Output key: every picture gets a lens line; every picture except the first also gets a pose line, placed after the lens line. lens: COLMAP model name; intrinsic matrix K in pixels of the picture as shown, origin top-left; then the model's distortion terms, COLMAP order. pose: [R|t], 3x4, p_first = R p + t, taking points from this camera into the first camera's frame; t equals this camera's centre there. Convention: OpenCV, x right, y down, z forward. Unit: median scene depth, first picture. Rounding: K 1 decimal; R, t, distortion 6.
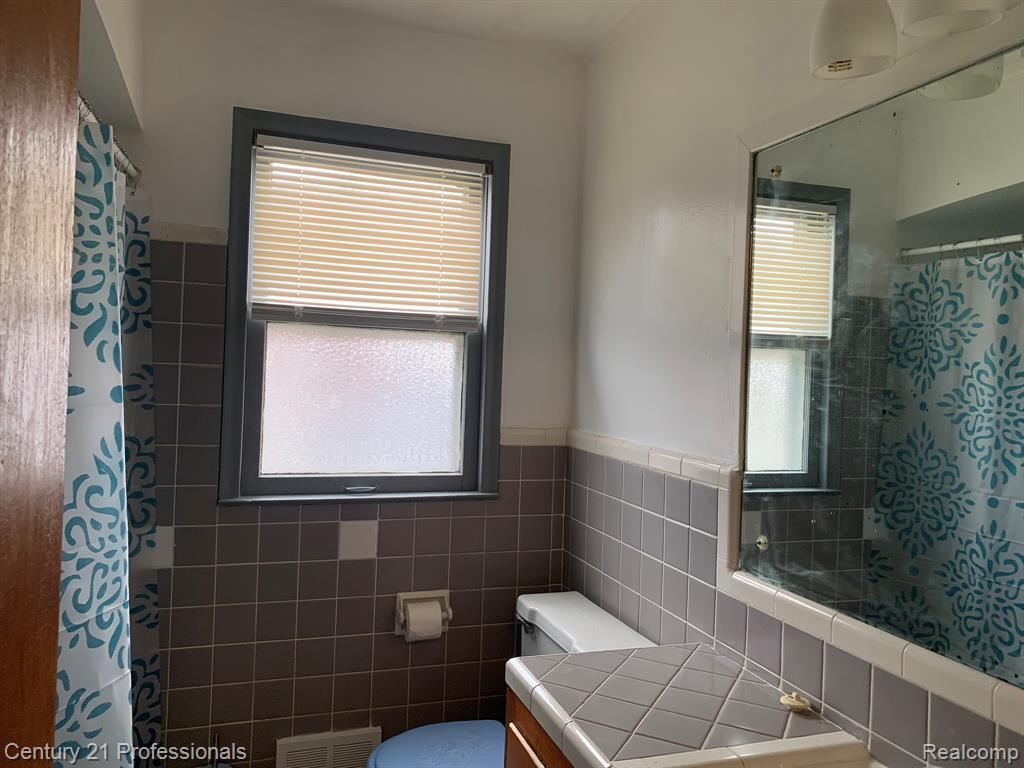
lens RADIAL K [[777.5, 0, 508.5], [0, 777.5, 377.8], [0, 0, 1]] dist [0.042993, -0.036870]
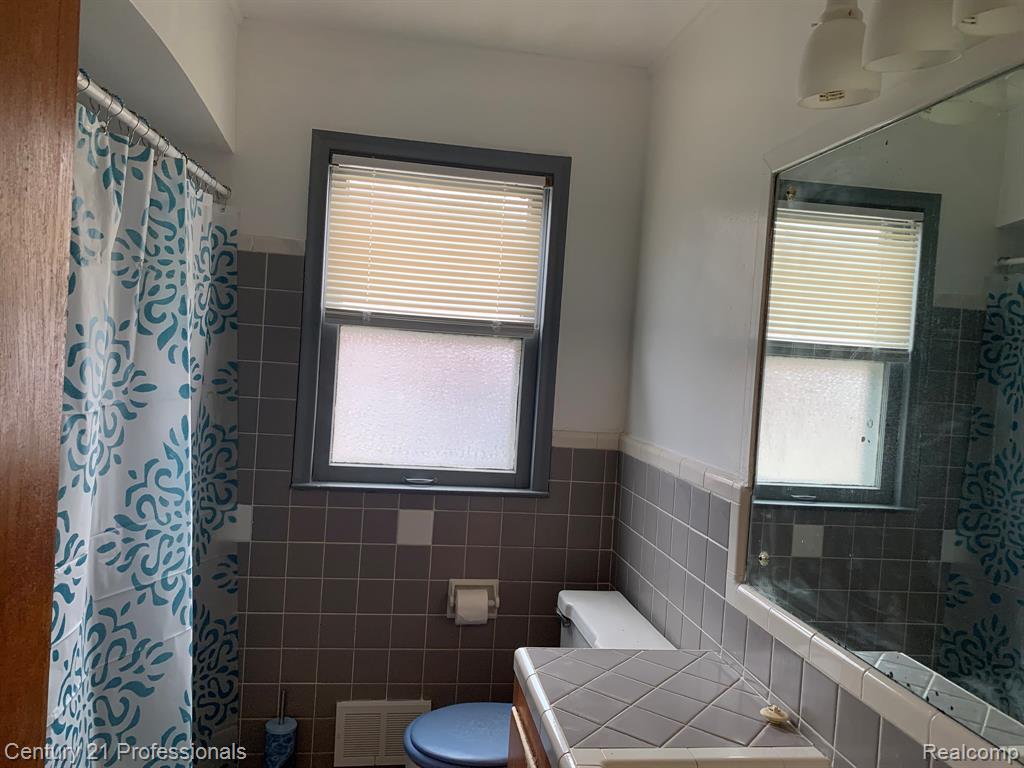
lens RADIAL K [[777.5, 0, 507.7], [0, 777.5, 386.6], [0, 0, 1]] dist [0.042993, -0.036870]
pose [[0.984850, 0.035562, -0.169723, 0.115335], [-0.031664, 0.999170, 0.025620, -0.020907], [0.170493, -0.019858, 0.985159, -0.042623]]
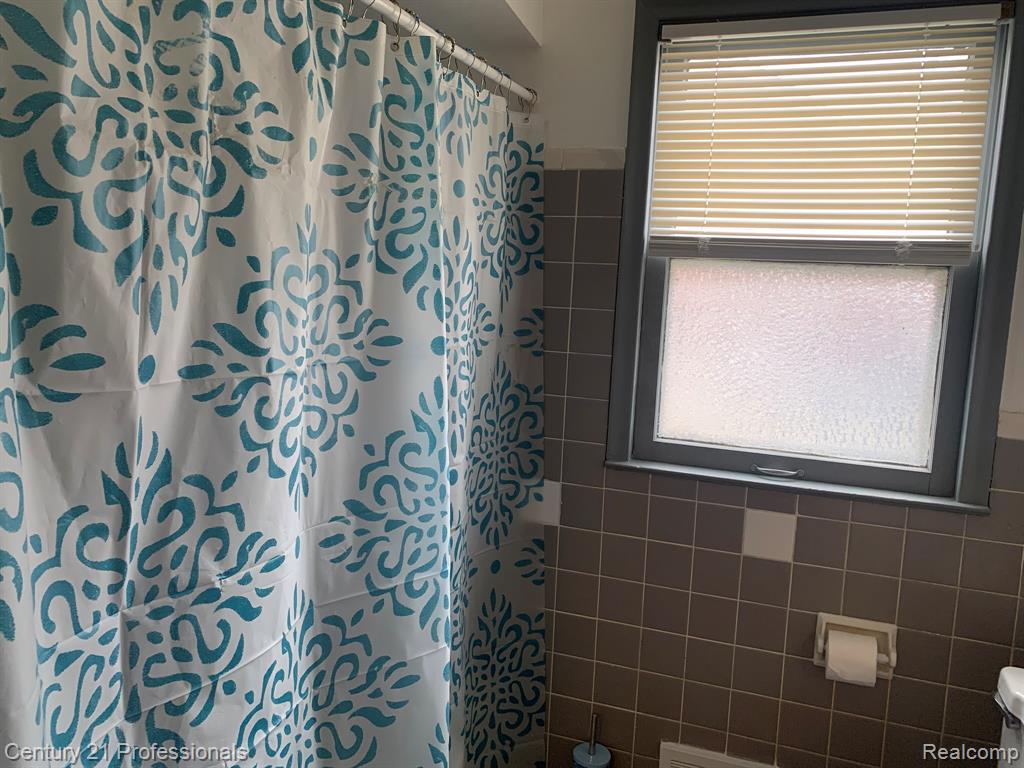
lens RADIAL K [[777.5, 0, 509.9], [0, 777.5, 374.7], [0, 0, 1]] dist [0.042993, -0.036870]
pose [[0.781004, 0.072779, -0.620271, 0.084633], [-0.021979, 0.995775, 0.089163, -0.018618], [0.624140, -0.056003, 0.779303, 0.239878]]
